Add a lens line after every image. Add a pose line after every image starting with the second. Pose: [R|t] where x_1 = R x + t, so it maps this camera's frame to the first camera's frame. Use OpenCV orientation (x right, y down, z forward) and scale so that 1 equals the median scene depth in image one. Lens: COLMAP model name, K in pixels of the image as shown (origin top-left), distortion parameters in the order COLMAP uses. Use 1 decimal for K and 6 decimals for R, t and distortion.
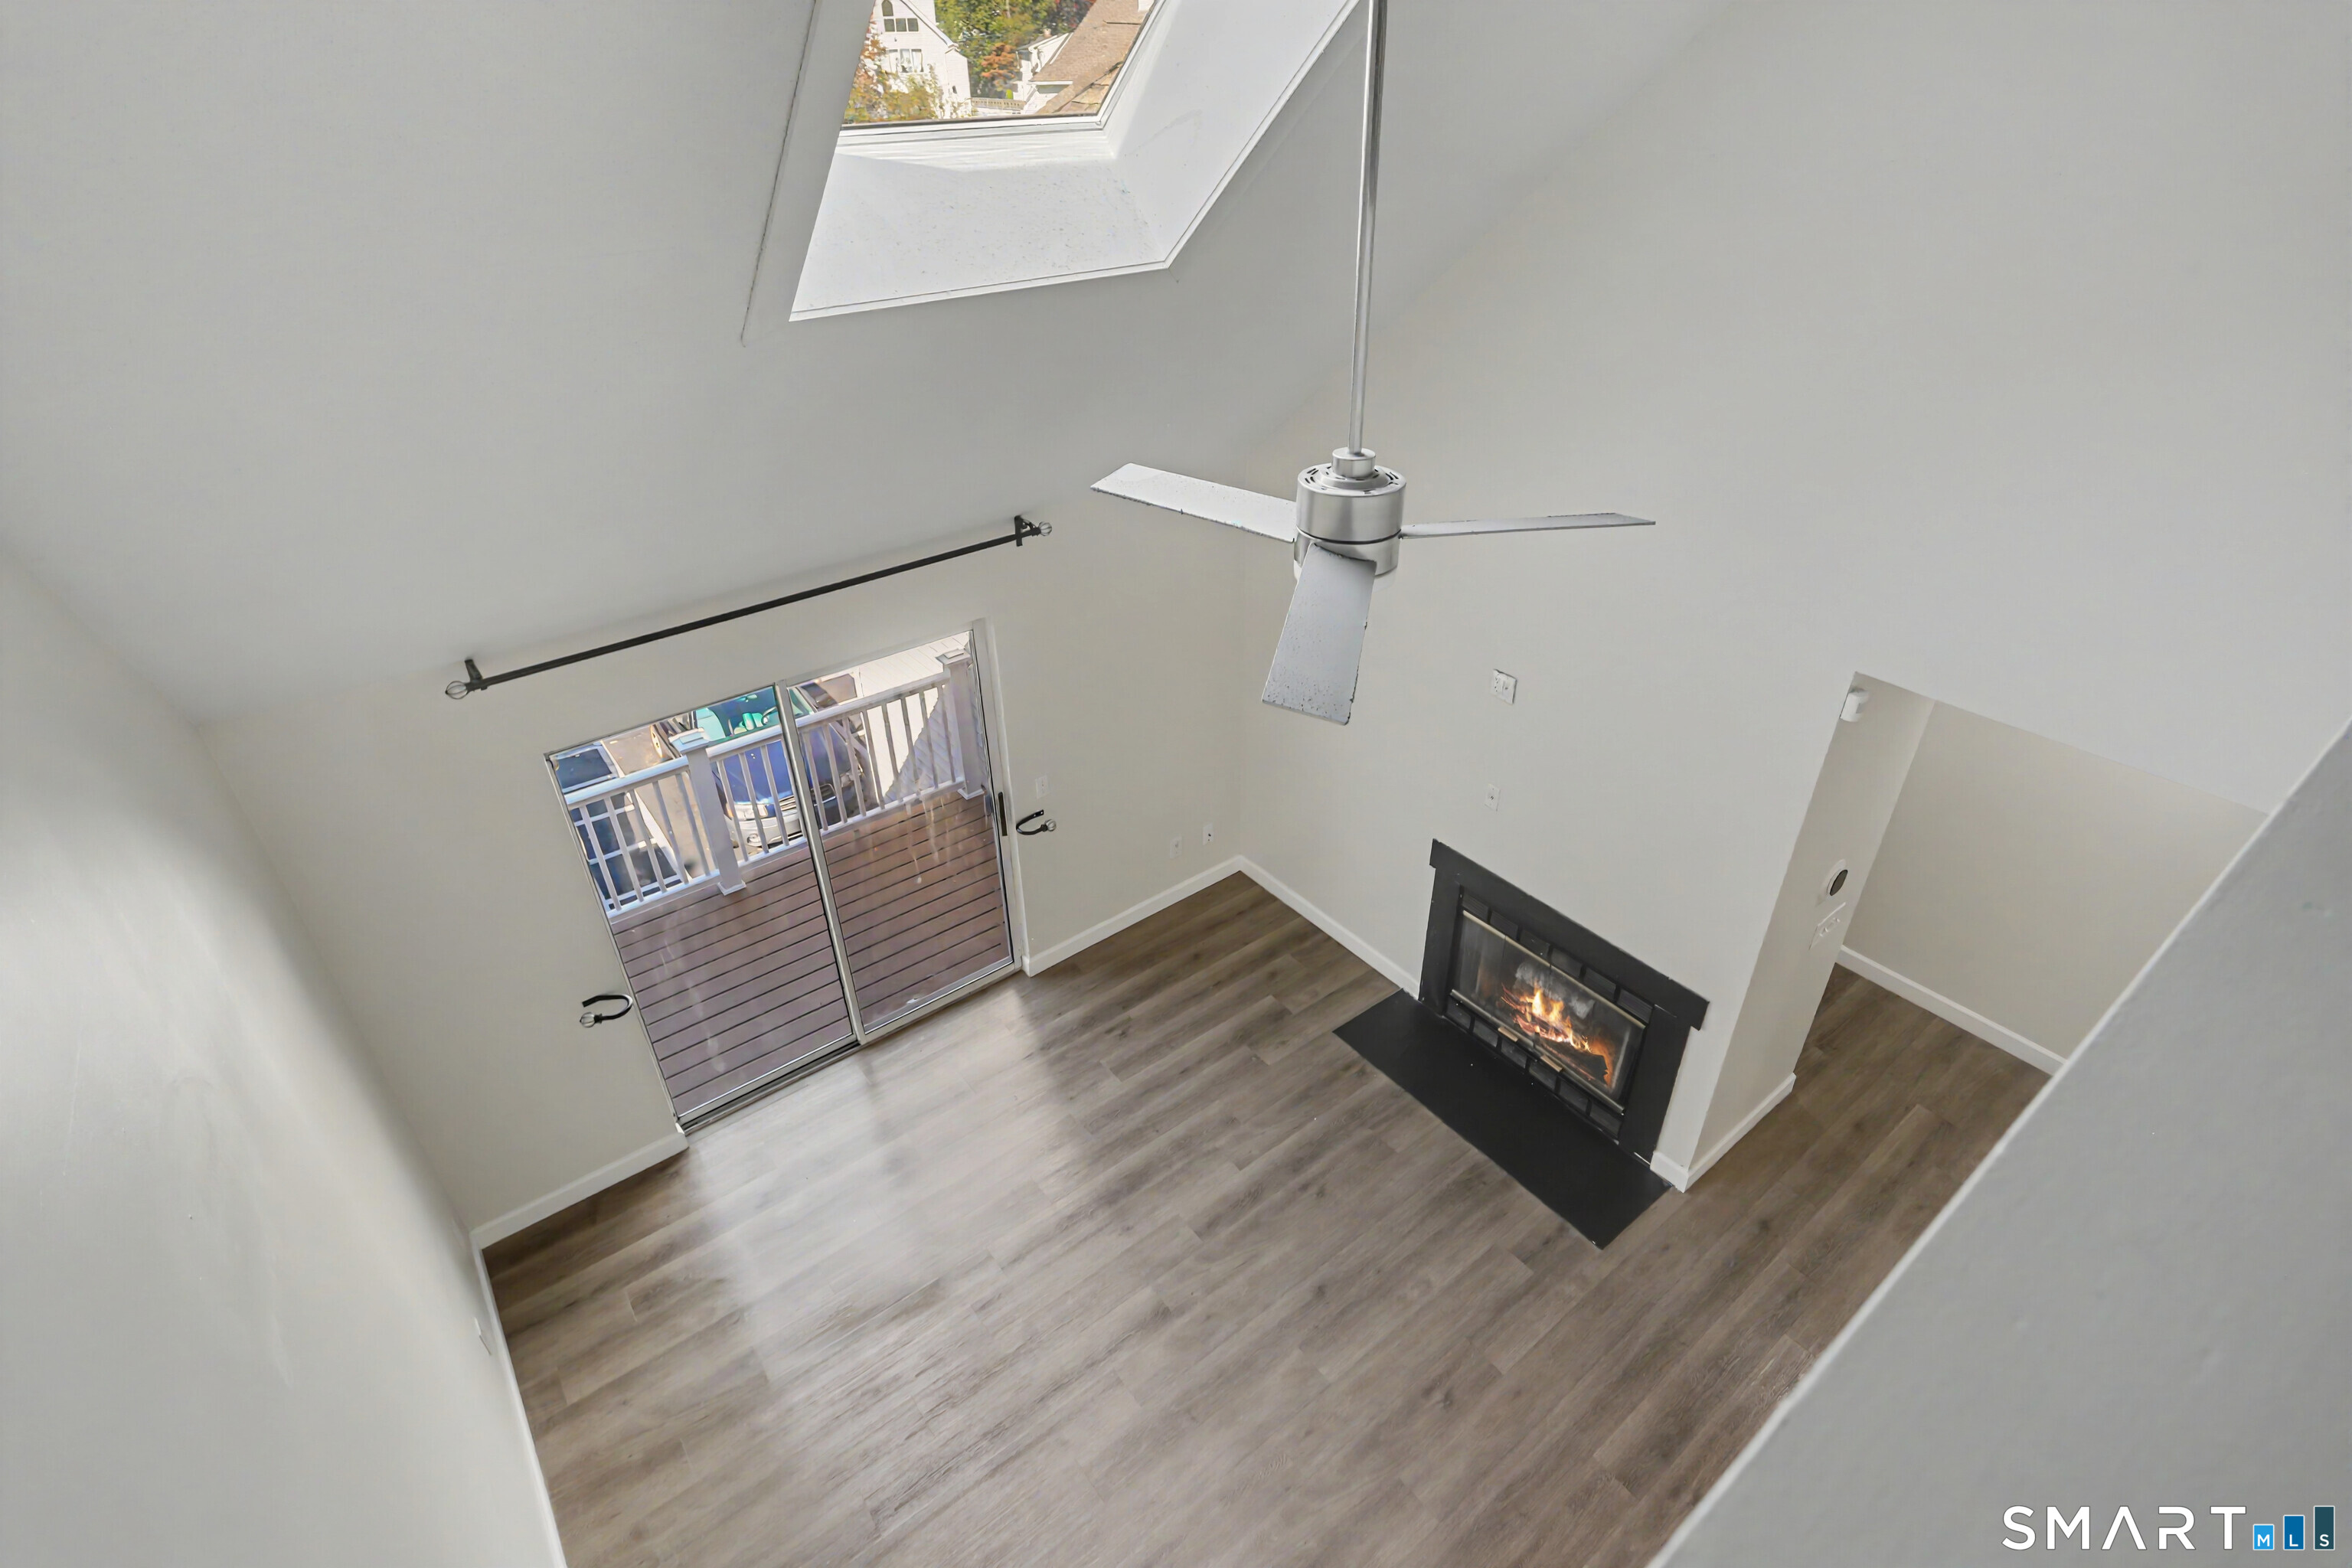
lens RADIAL K [[1128.4, 0, 1174.7], [0, 1128.4, 765.4], [0, 0, 1]] dist [-0.004964, 0.000736]
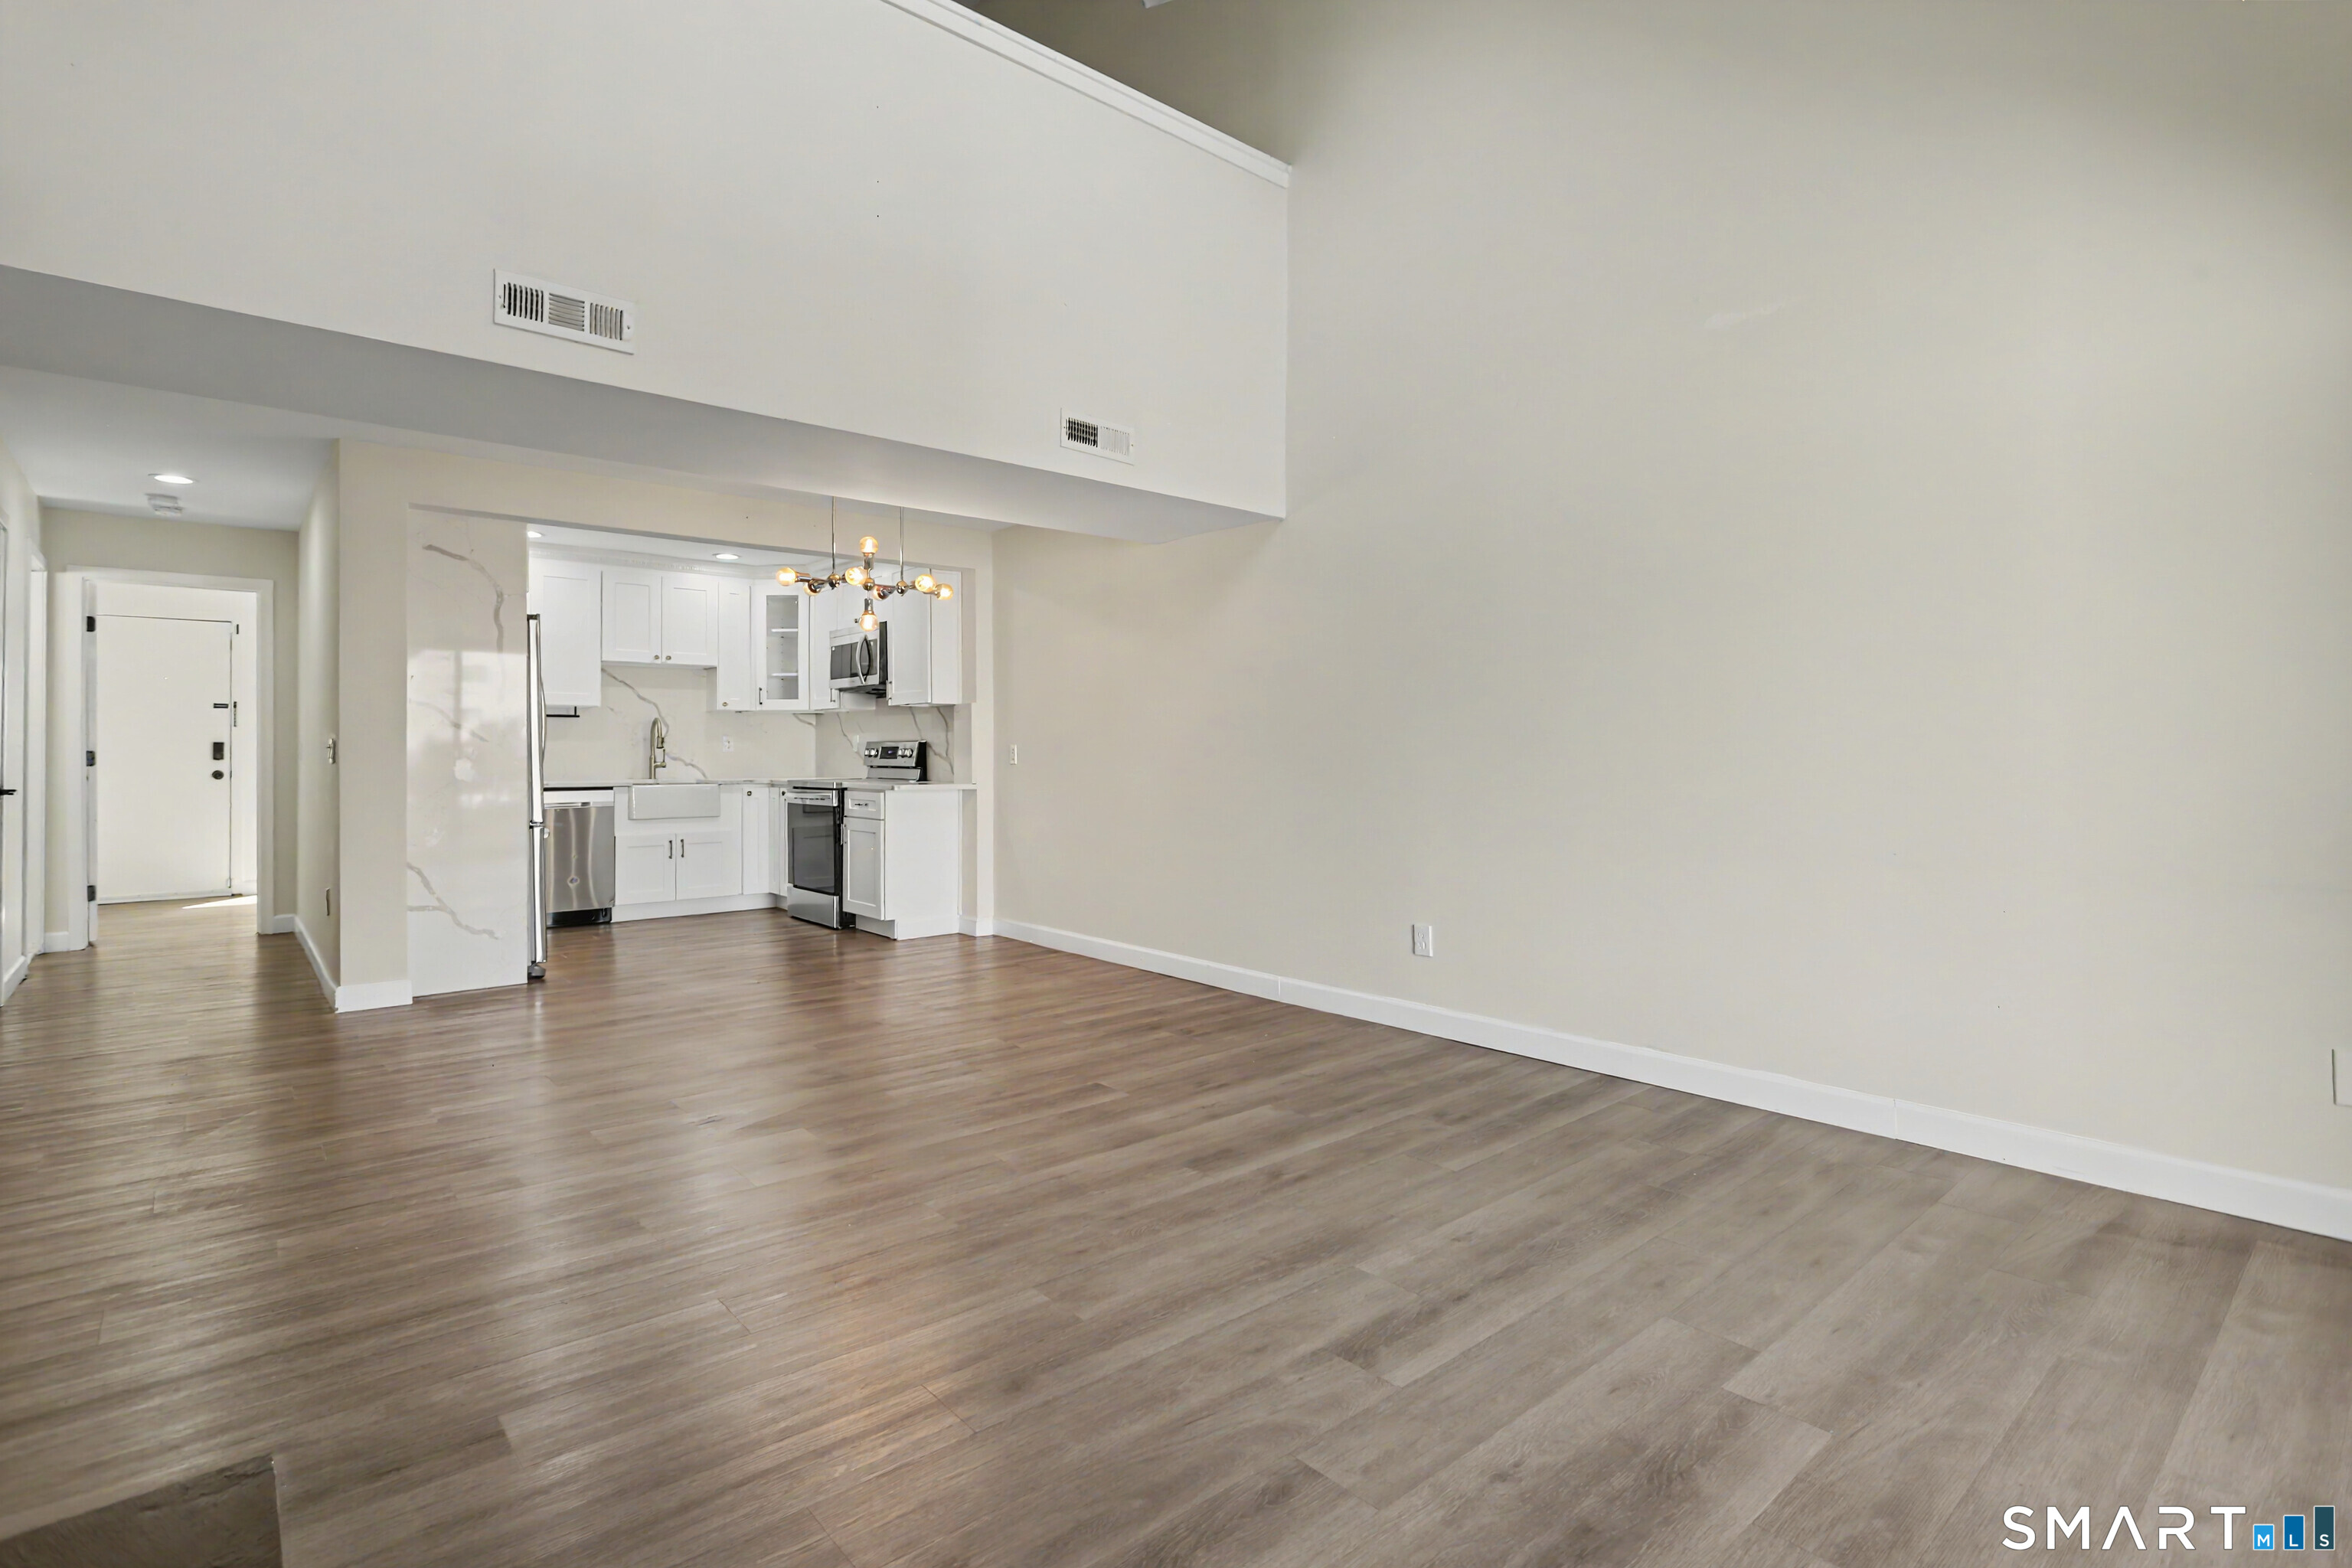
lens RADIAL K [[1122.9, 0, 1164.2], [0, 1122.9, 747.1], [0, 0, 1]] dist [-0.009177, 0.000451]
pose [[-0.998671, 0.016660, -0.048774, 0.079001], [-0.011169, 0.853883, 0.520346, 0.015355], [0.050317, 0.520199, -0.852562, 1.121435]]
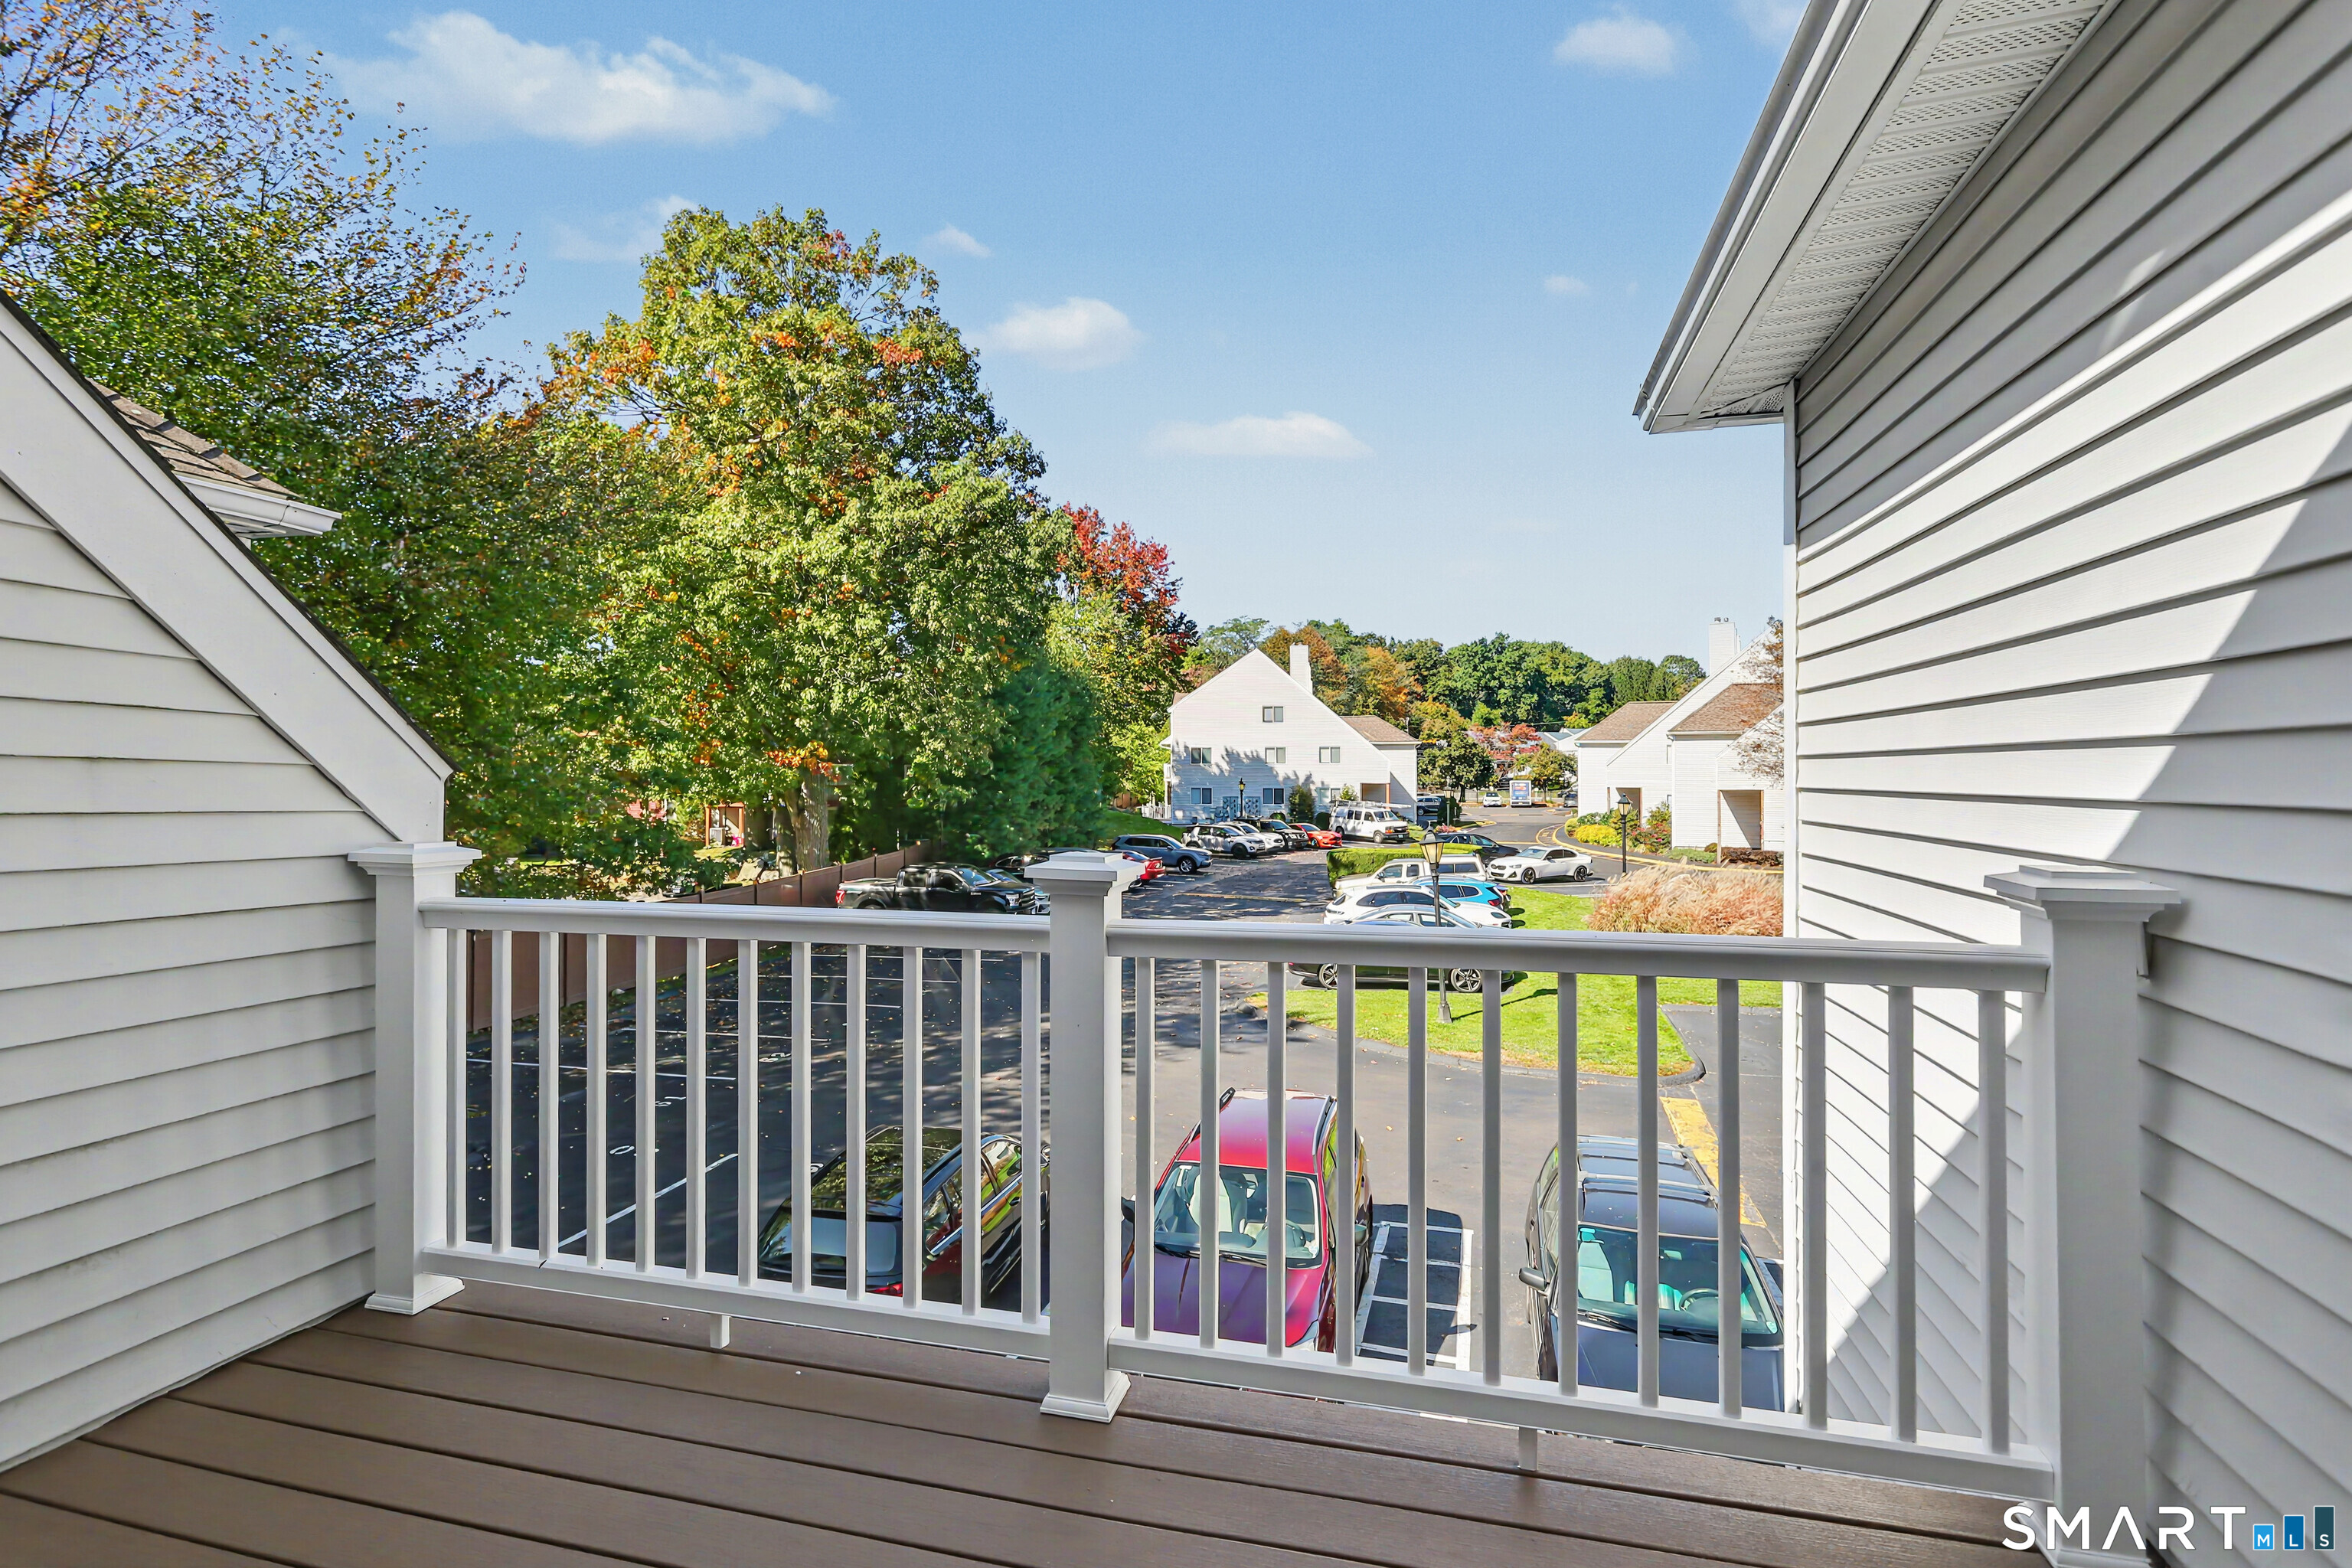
lens RADIAL K [[1123.1, 0, 1171.1], [0, 1123.1, 779.4], [0, 0, 1]] dist [-0.006291, 0.001275]
pose [[0.602639, 0.019570, -0.797774, -0.174809], [-0.429355, 0.850624, -0.303469, 0.064714], [0.672666, 0.525410, 0.521022, 1.046895]]
